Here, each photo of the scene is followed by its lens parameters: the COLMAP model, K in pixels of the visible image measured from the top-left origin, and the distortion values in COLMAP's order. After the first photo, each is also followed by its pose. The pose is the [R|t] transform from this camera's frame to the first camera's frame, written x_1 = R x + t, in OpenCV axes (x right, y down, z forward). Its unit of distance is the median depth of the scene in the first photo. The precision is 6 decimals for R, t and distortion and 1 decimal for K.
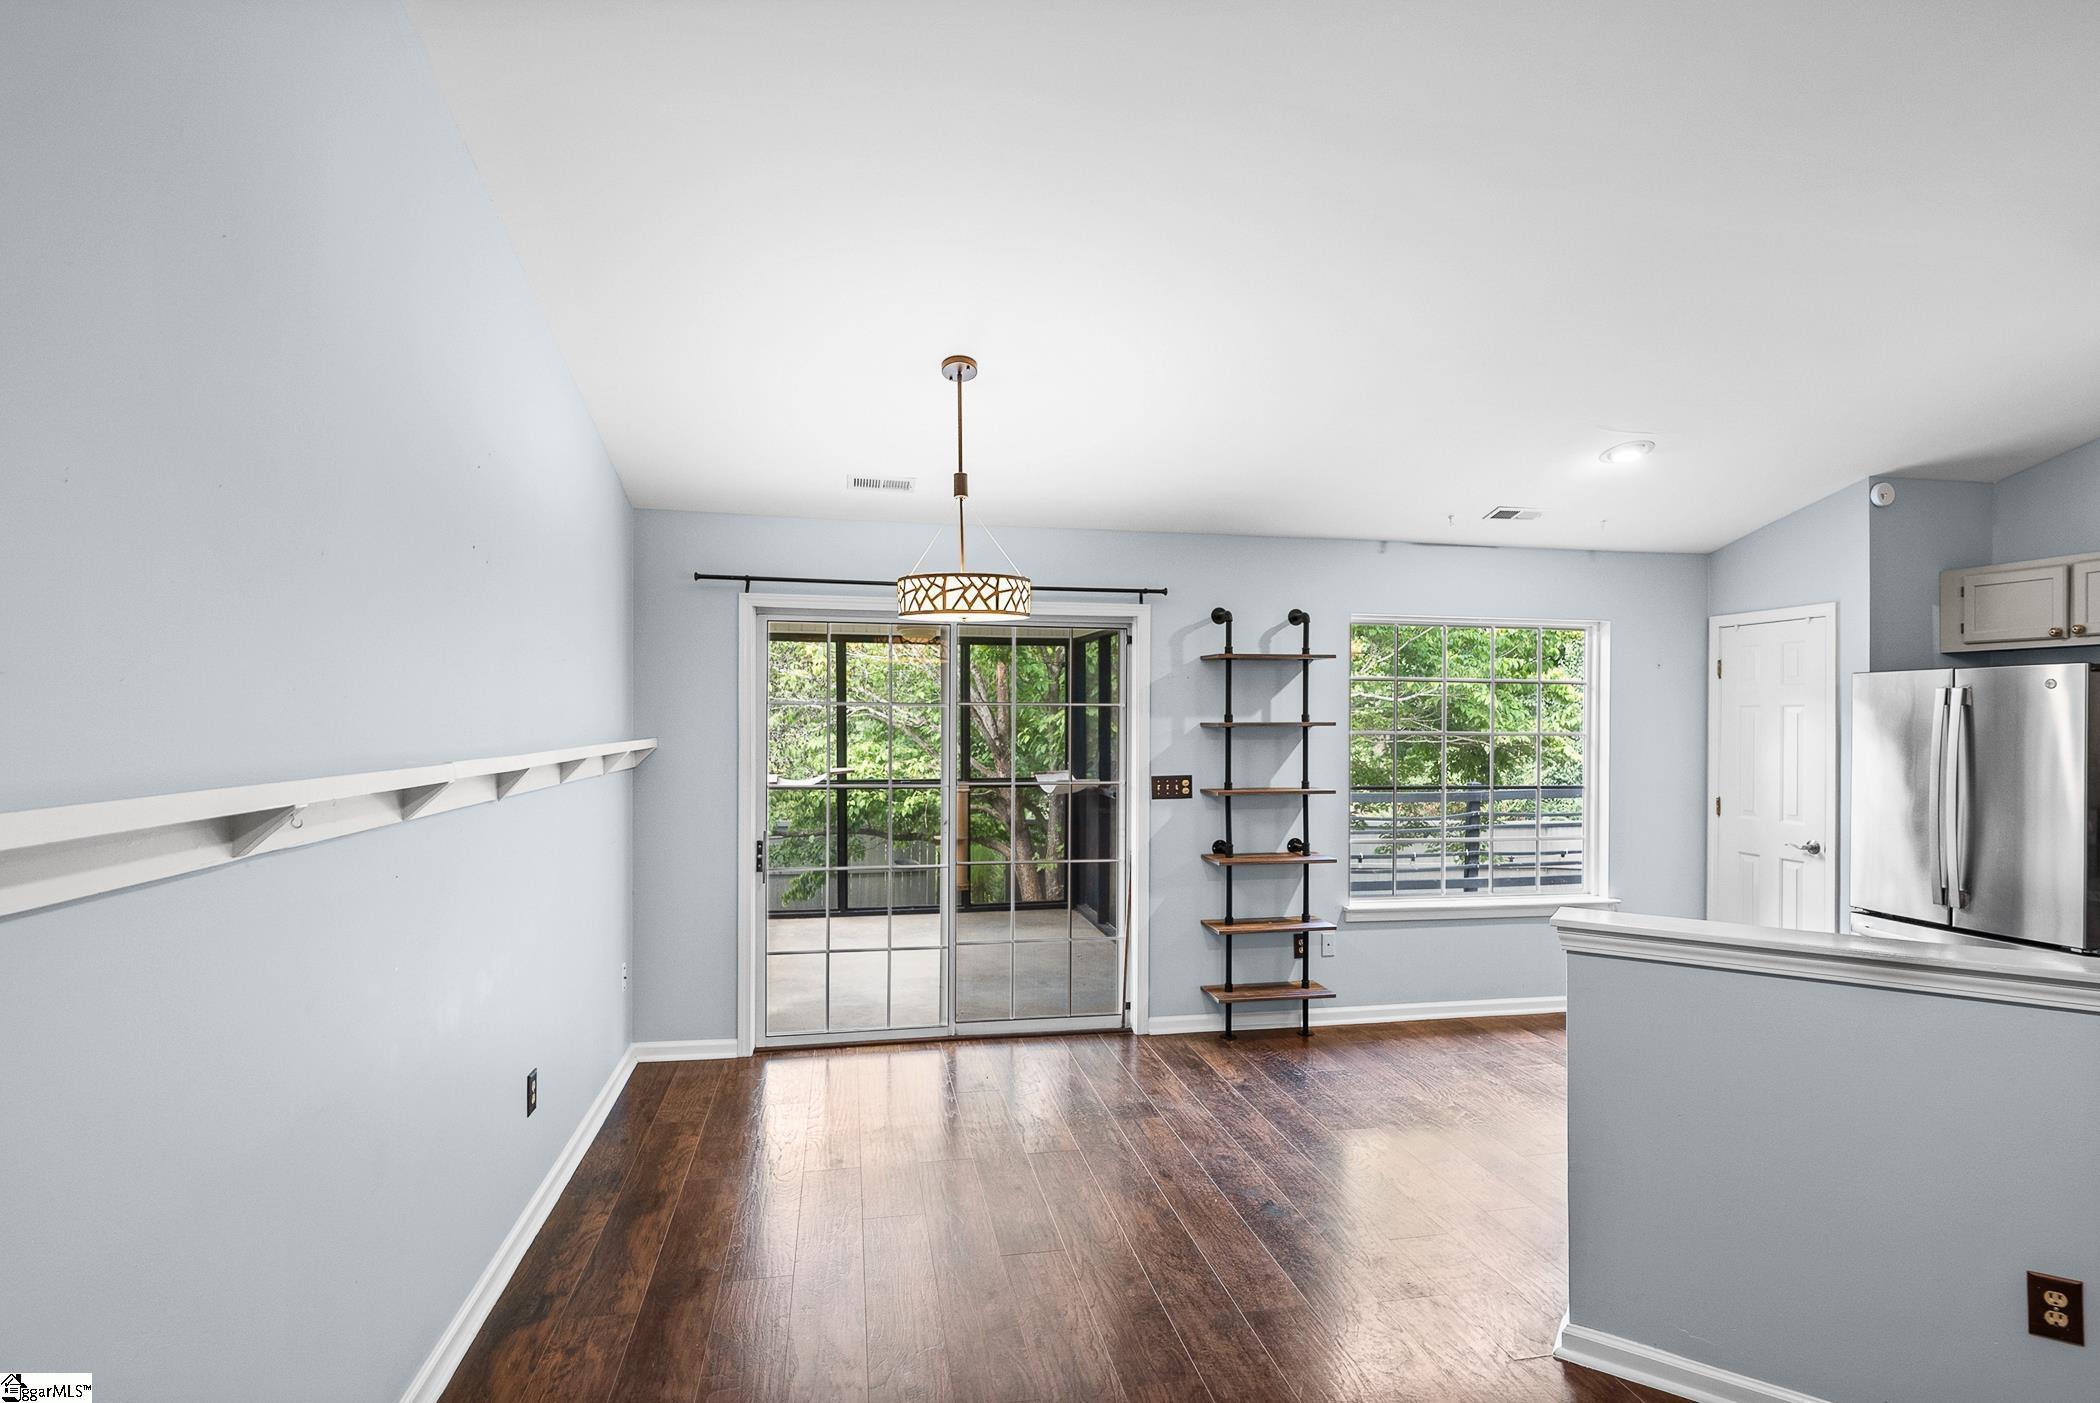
lens RADIAL K [[1031.5, 0, 1034.1], [0, 1031.5, 736.5], [0, 0, 1]] dist [-0.004800, 0.001648]
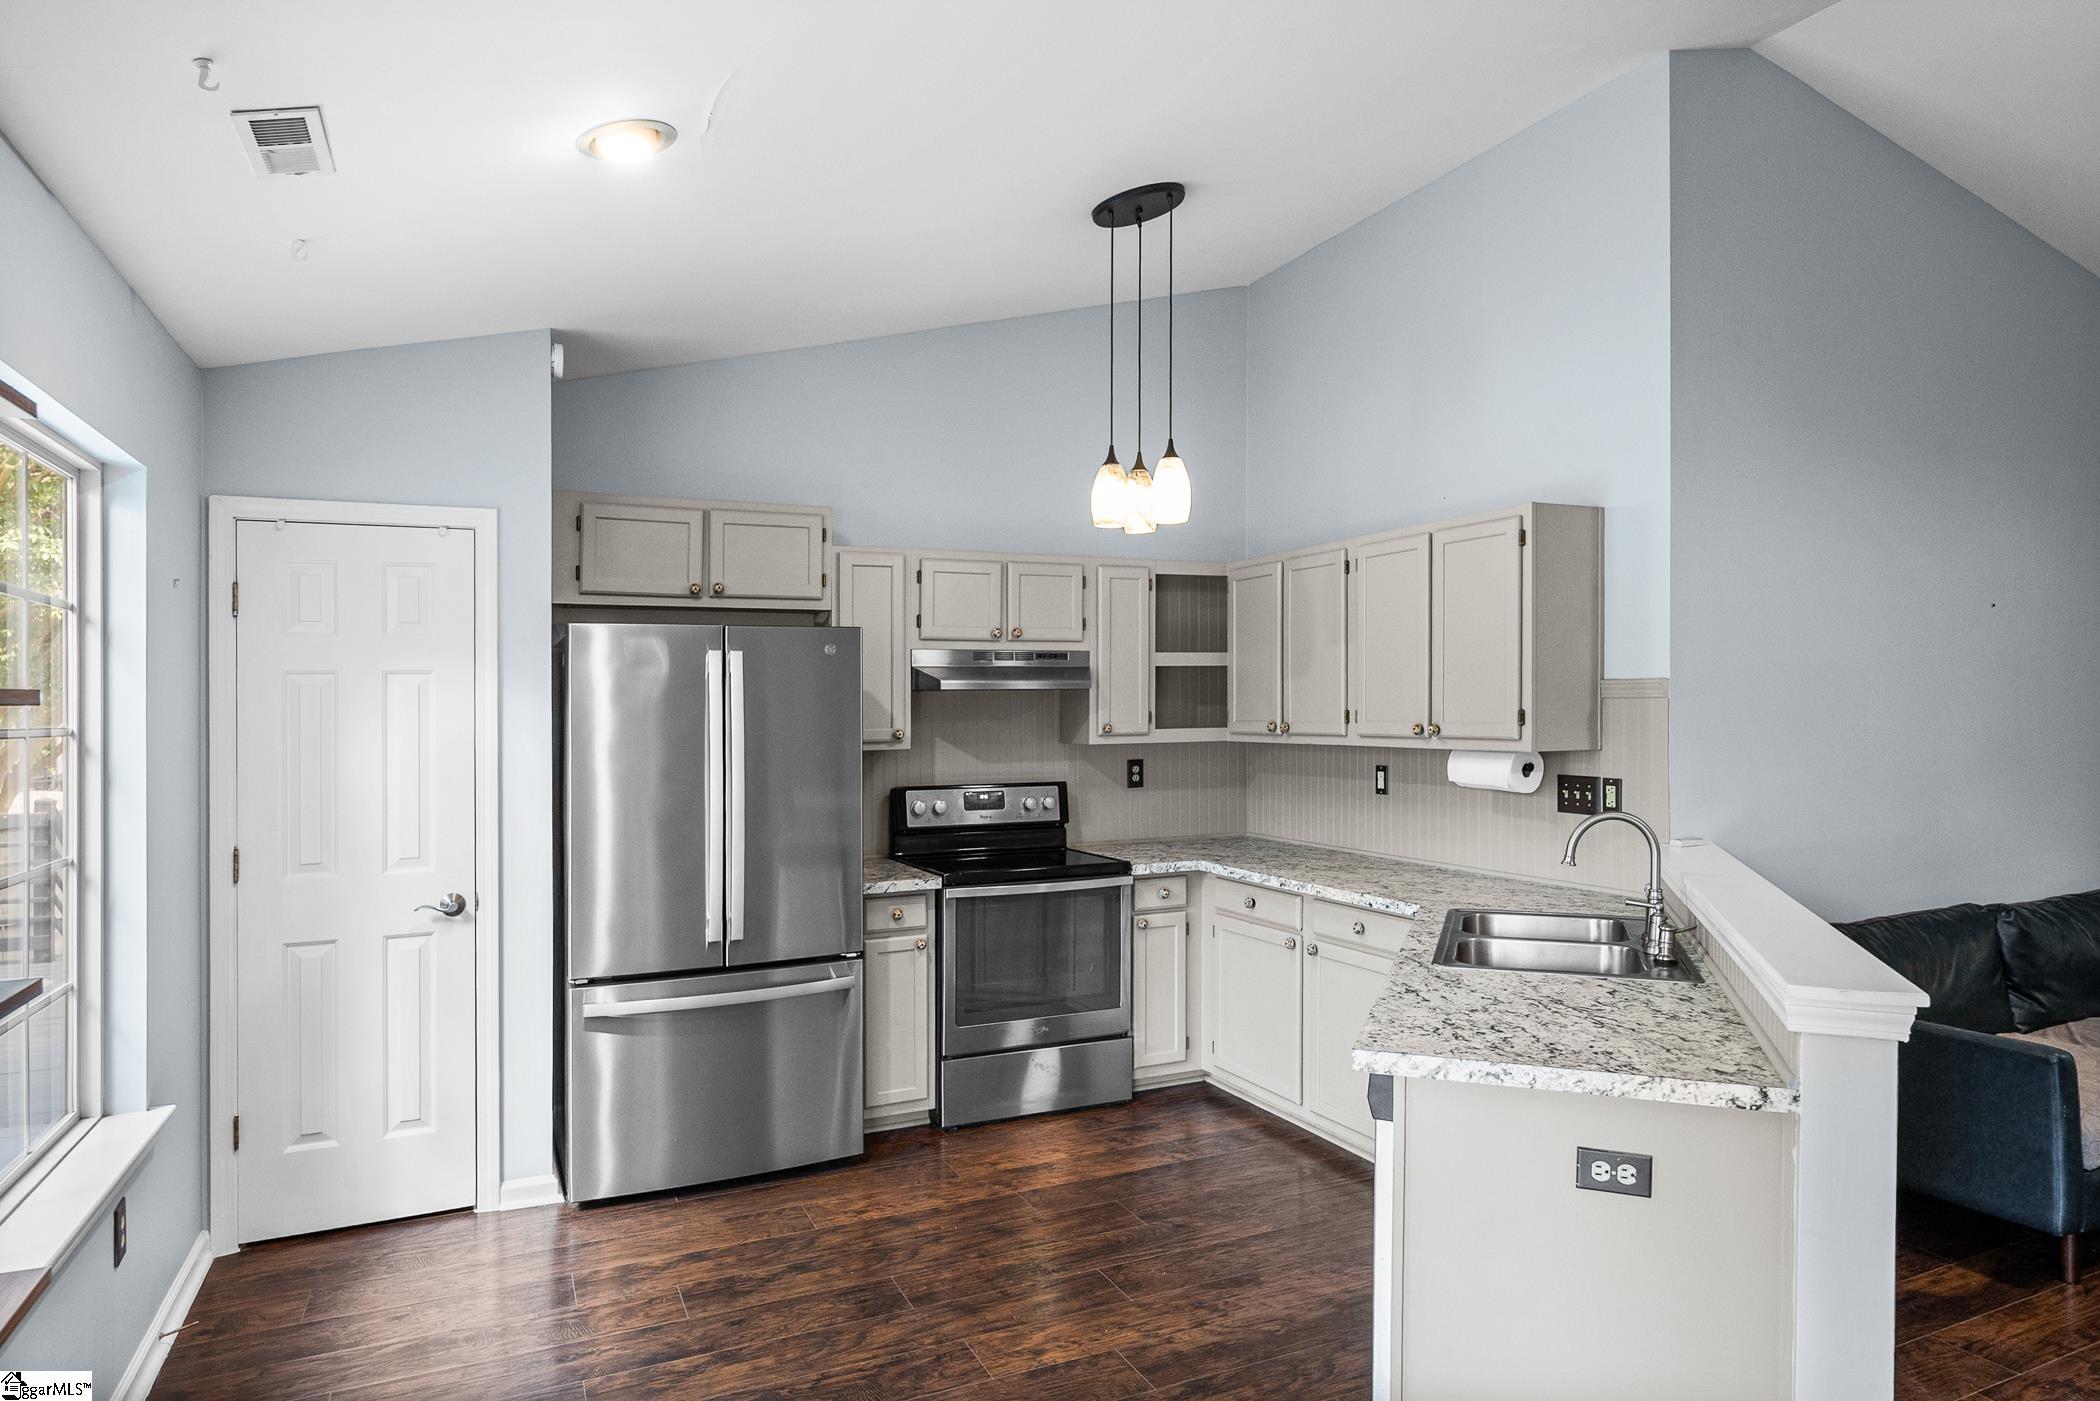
lens RADIAL K [[1238.3, 0, 1016.4], [0, 1238.3, 706.0], [0, 0, 1]] dist [-0.006203, 0.000777]
pose [[-0.232861, -0.001433, 0.972509, -0.036482], [0.028096, 0.999572, 0.008200, -0.007576], [-0.972104, 0.029233, -0.232721, 0.924335]]
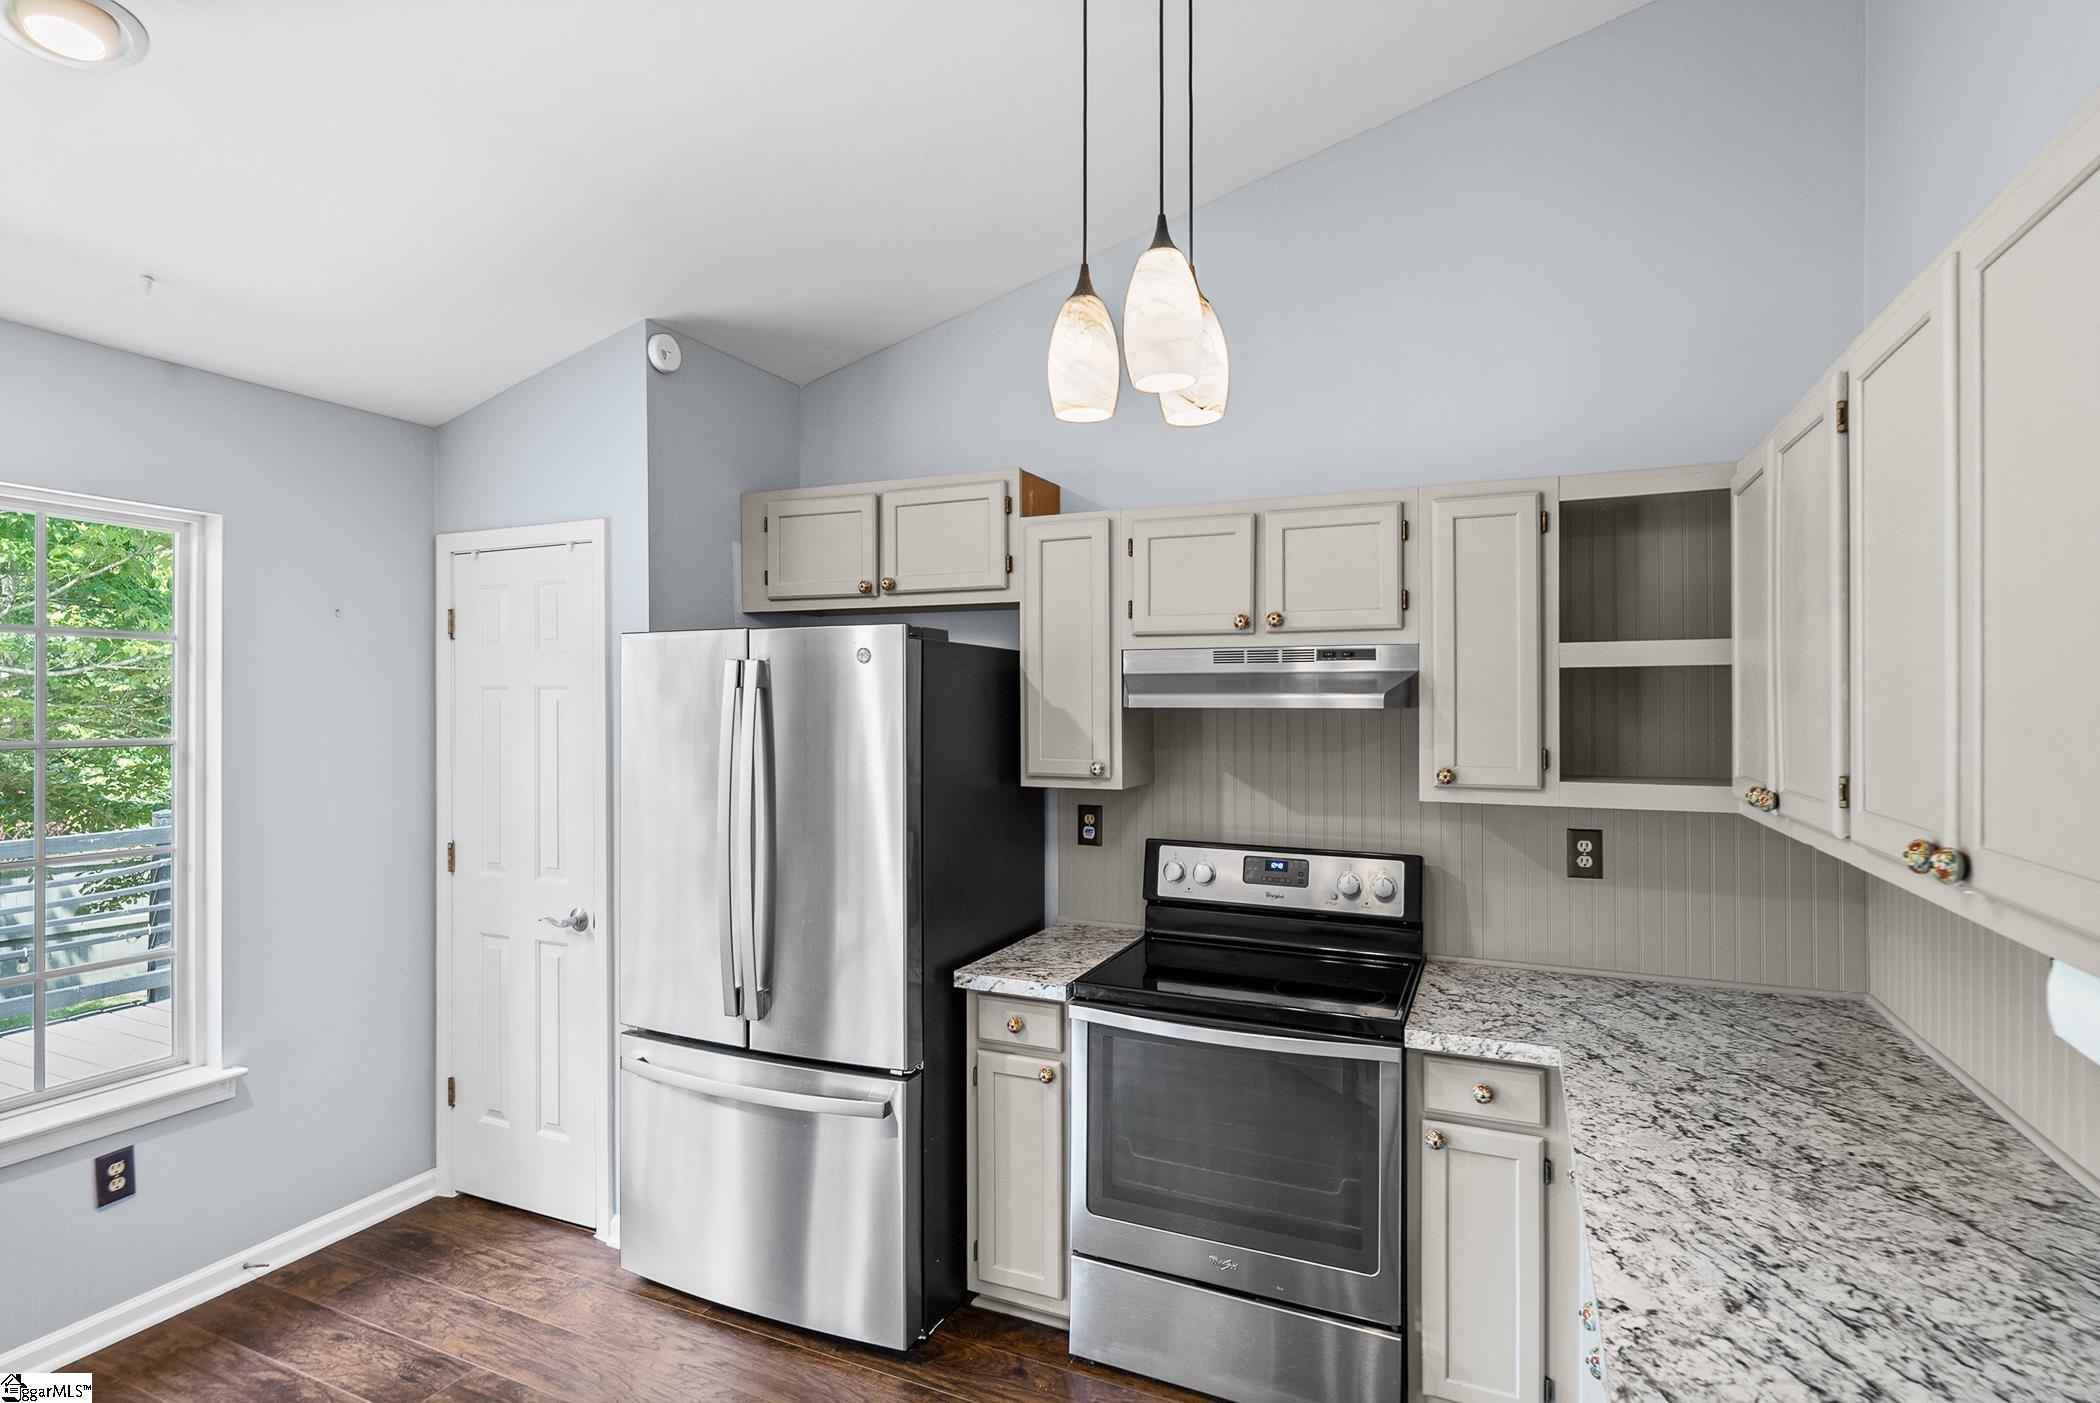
lens RADIAL K [[1031.5, 0, 1056.0], [0, 1031.5, 690.2], [0, 0, 1]] dist [-0.004800, 0.001648]
pose [[0.560742, 0.010480, 0.827924, 0.449231], [0.013781, 0.999663, -0.021987, -0.011914], [-0.827876, 0.023739, 0.560409, 0.463292]]
